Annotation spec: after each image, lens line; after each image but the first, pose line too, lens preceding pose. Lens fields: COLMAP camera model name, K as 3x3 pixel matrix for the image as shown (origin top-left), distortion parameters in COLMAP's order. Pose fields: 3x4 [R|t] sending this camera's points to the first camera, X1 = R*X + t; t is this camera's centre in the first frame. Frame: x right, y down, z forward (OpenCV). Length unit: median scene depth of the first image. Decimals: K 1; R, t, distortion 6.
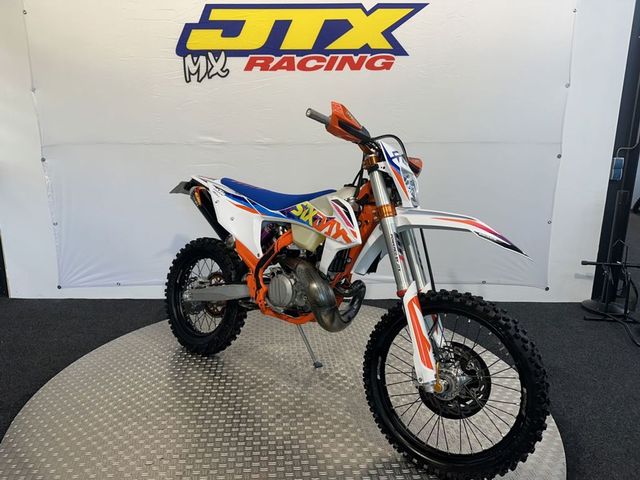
lens RADIAL K [[482.1, 0, 317.9], [0, 482.1, 242.9], [0, 0, 1]] dist [-0.004835, -0.005194]
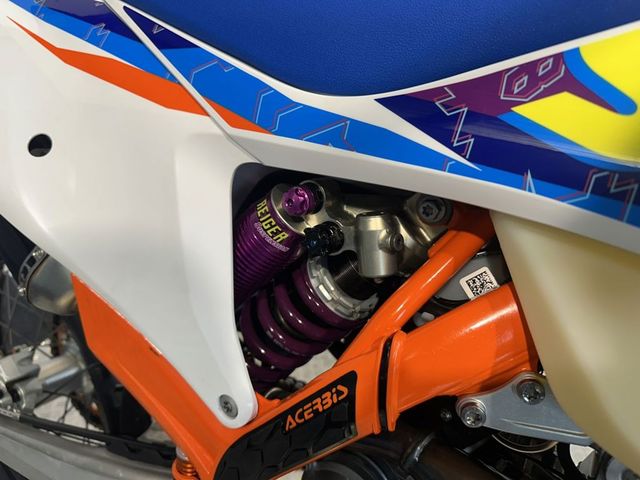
lens RADIAL K [[453.1, 0, 320.0], [0, 453.1, 240.0], [0, 0, 1]] dist [0.002700, -0.003420]
pose [[0.992344, -0.044853, 0.115075, -0.109968], [0.009698, 0.957148, 0.289438, -0.065282], [-0.123126, -0.286106, 0.950254, 0.884115]]
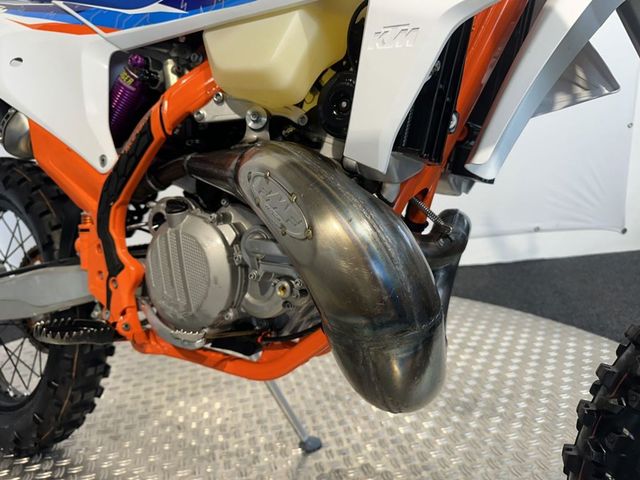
lens RADIAL K [[482.1, 0, 317.9], [0, 482.1, 242.9], [0, 0, 1]] dist [-0.004835, -0.005194]
pose [[0.985928, -0.094131, 0.138147, -0.039081], [0.088573, 0.995014, 0.045857, 0.075078], [-0.141775, -0.032976, 0.989350, 0.692955]]
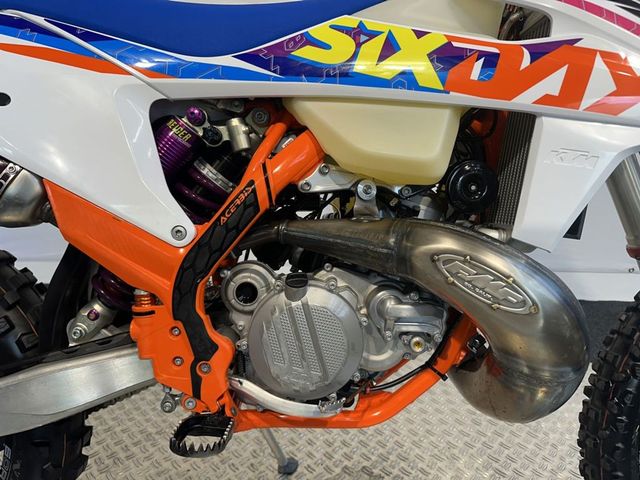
lens RADIAL K [[469.3, 0, 320.0], [0, 469.3, 240.0], [0, 0, 1]] dist [-0.000919, -0.010250]
pose [[0.751732, -0.180666, 0.634239, -0.228496], [0.118919, 0.983113, 0.139097, 0.004199], [-0.648658, -0.029141, 0.760522, 0.768069]]
